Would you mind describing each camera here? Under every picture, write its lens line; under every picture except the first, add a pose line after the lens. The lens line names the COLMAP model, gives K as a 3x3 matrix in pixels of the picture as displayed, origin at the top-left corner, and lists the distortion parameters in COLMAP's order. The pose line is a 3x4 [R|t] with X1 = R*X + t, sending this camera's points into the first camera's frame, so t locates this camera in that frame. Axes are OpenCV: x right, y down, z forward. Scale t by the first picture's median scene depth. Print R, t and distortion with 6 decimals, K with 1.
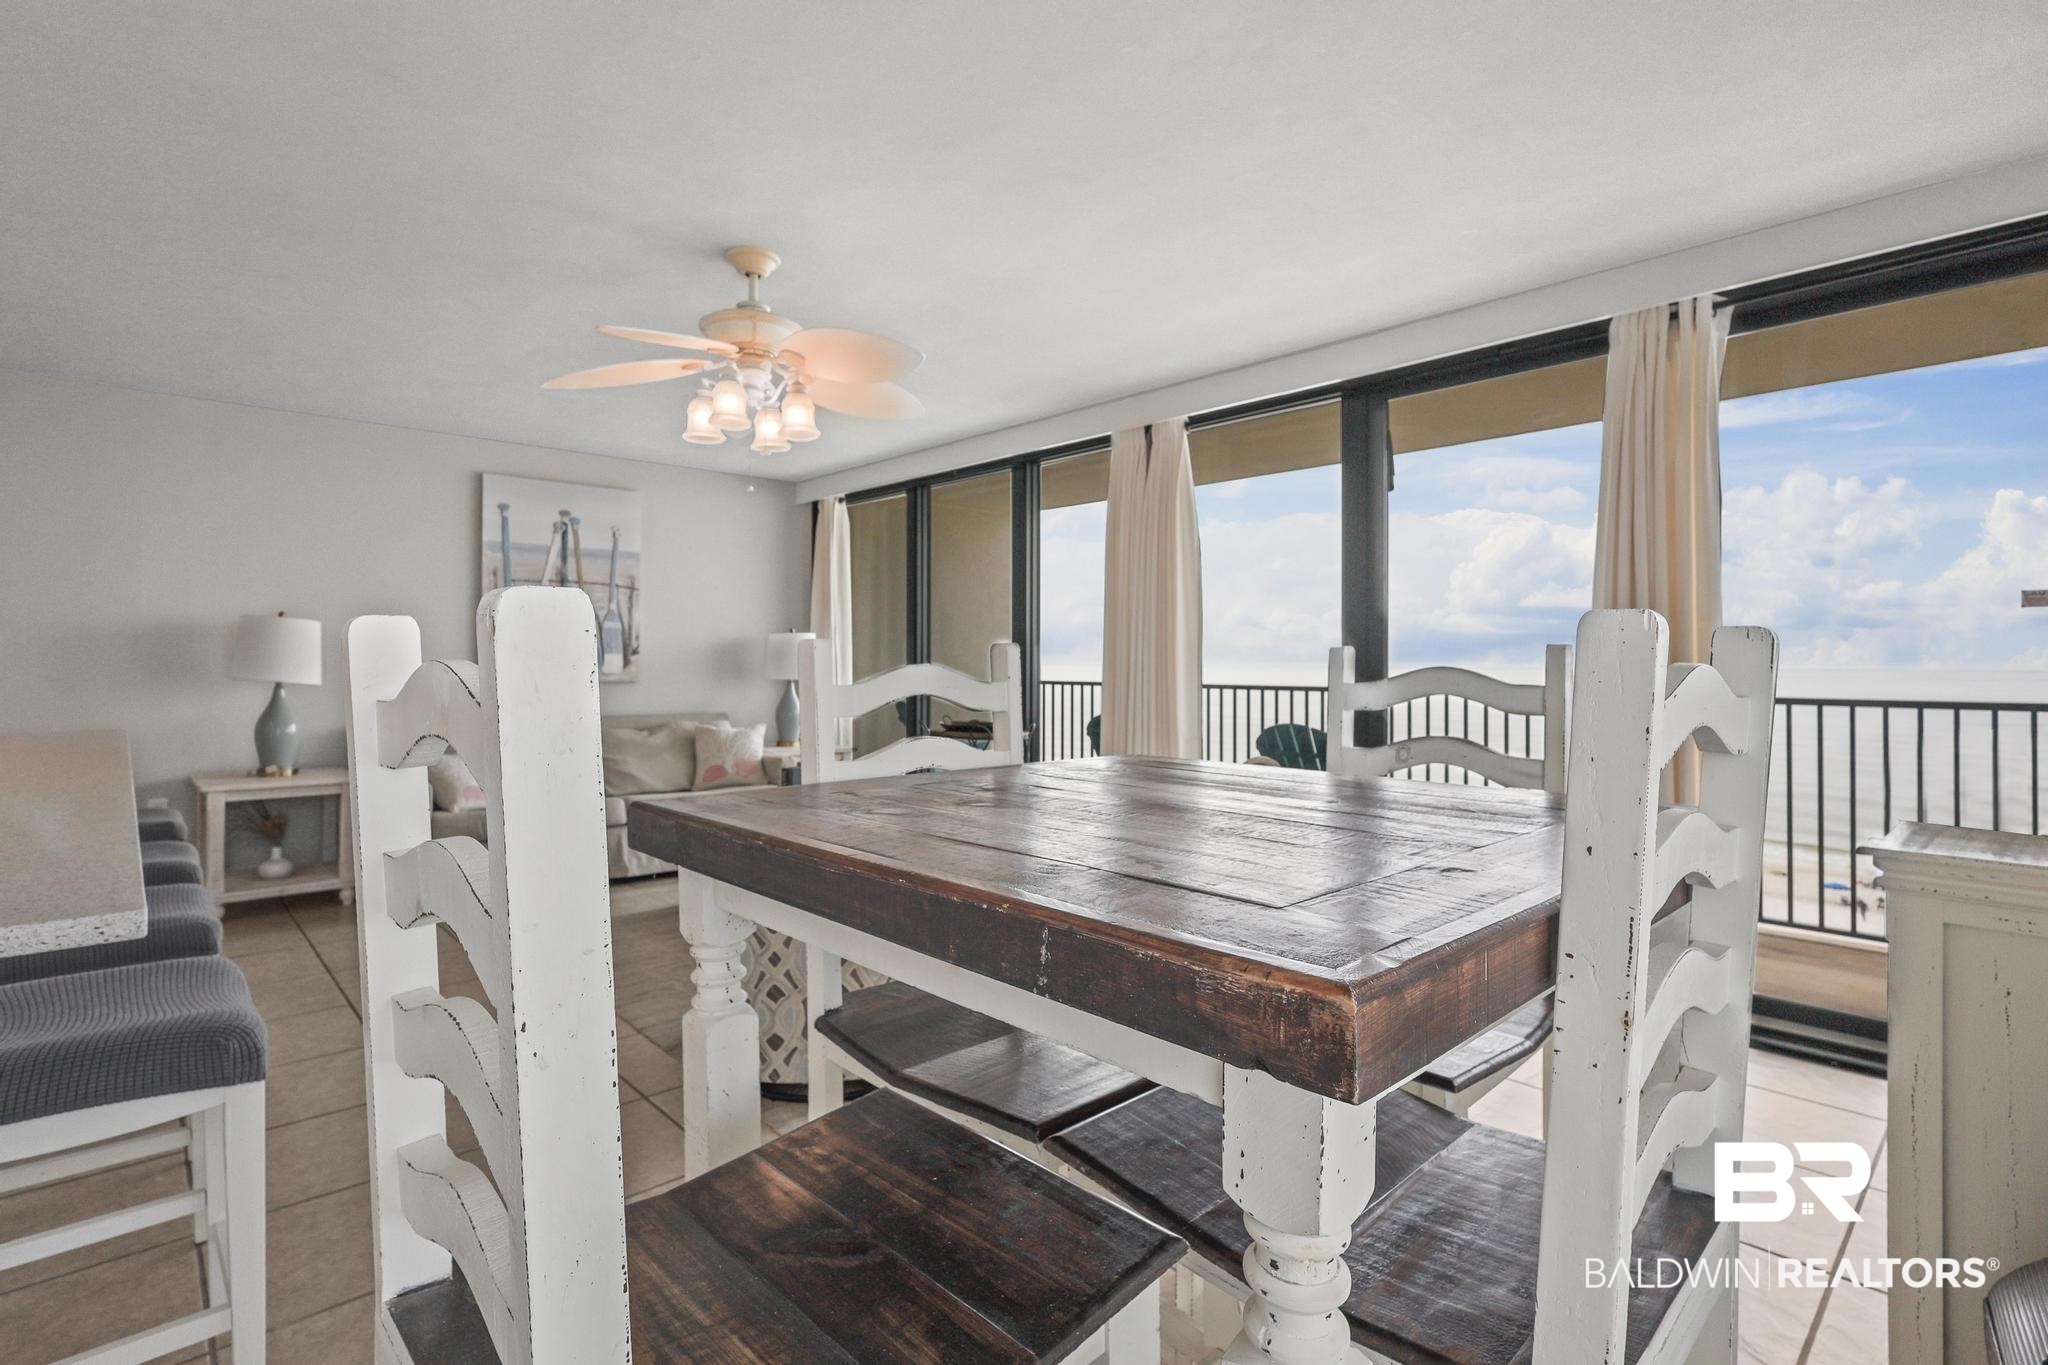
lens RADIAL K [[975.0, 0, 1026.0], [0, 975.0, 655.4], [0, 0, 1]] dist [0.001839, 0.000067]
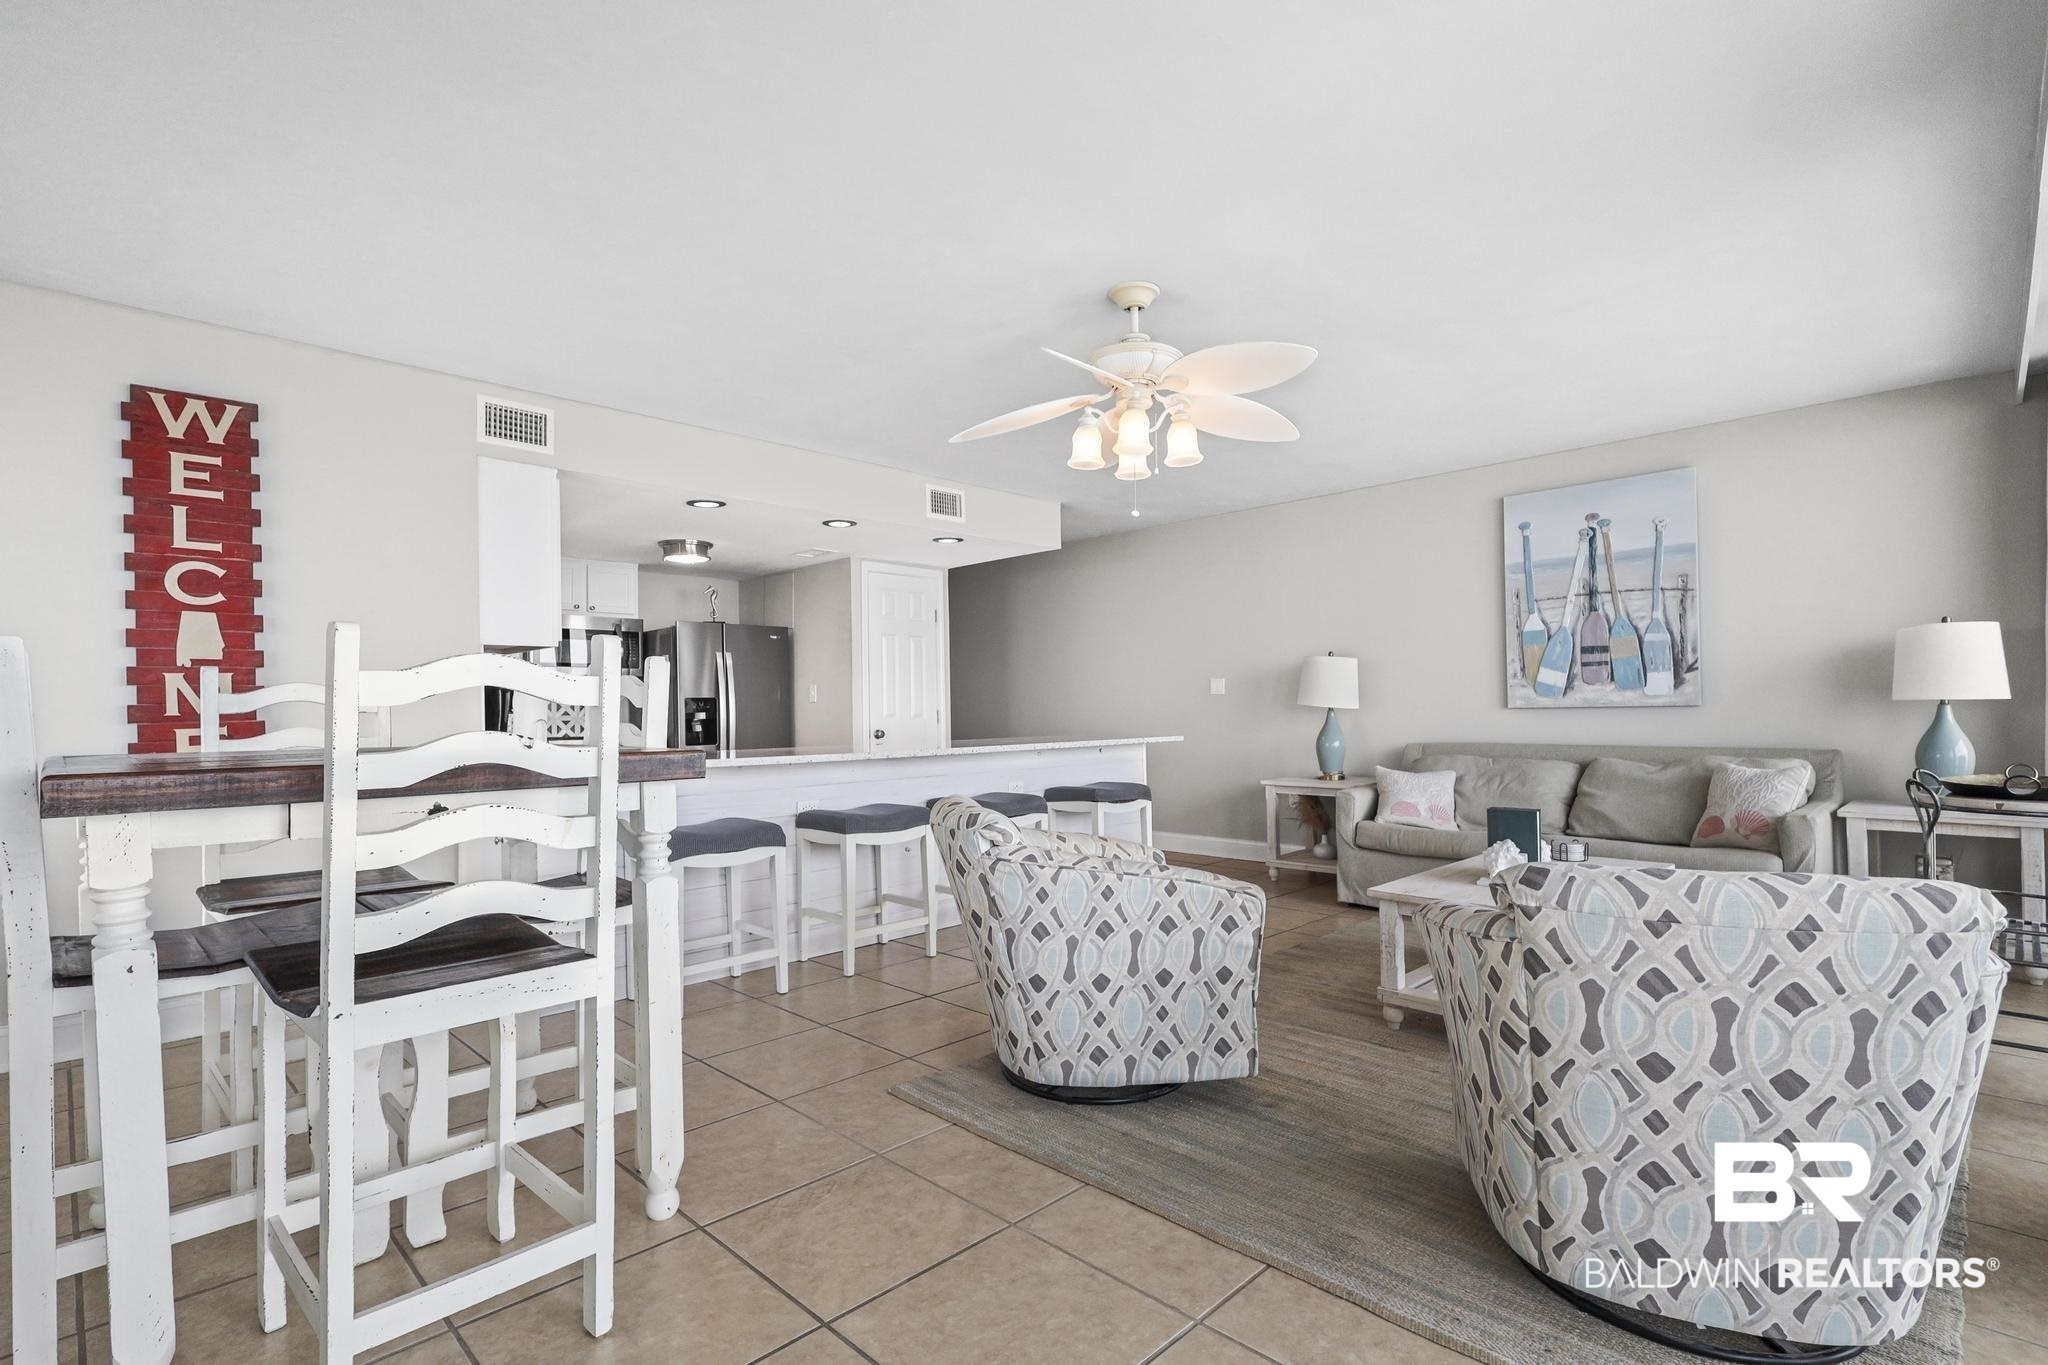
lens RADIAL K [[964.0, 0, 1014.8], [0, 964.0, 699.8], [0, 0, 1]] dist [0.001737, -0.000246]
pose [[0.033368, -0.017624, -0.999288, 0.392679], [0.023658, 0.999578, -0.016839, 0.024053], [0.999163, -0.023079, 0.033771, 0.443108]]
